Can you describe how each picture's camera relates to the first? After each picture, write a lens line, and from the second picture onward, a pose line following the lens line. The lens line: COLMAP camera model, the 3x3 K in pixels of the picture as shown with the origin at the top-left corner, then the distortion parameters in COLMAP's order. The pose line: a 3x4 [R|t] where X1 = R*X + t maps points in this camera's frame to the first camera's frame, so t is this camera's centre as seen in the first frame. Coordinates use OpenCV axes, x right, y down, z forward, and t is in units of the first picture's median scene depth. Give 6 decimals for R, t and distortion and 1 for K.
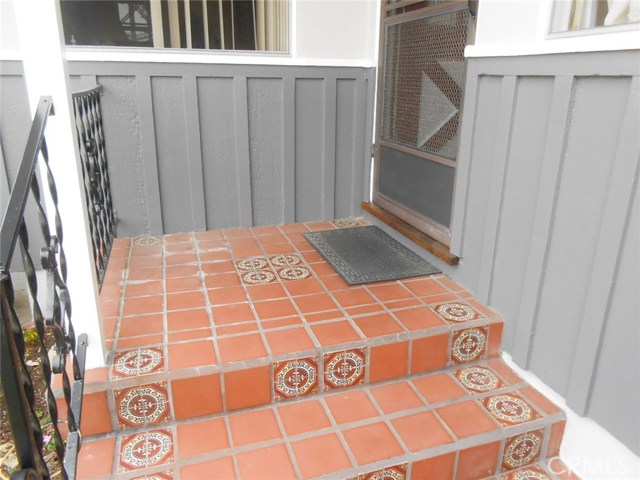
lens RADIAL K [[491.0, 0, 320.0], [0, 491.0, 239.1], [0, 0, 1]] dist [-0.036333, 0.030121]
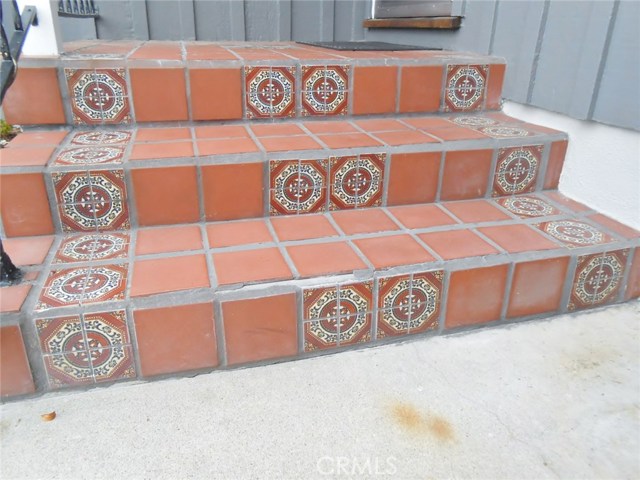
lens RADIAL K [[491.0, 0, 319.7], [0, 491.0, 238.9], [0, 0, 1]] dist [-0.036333, 0.030121]
pose [[0.999158, 0.031247, -0.026586, 0.075350], [-0.028601, 0.995098, 0.094670, 0.467231], [0.029414, -0.093830, 0.995154, 0.072481]]
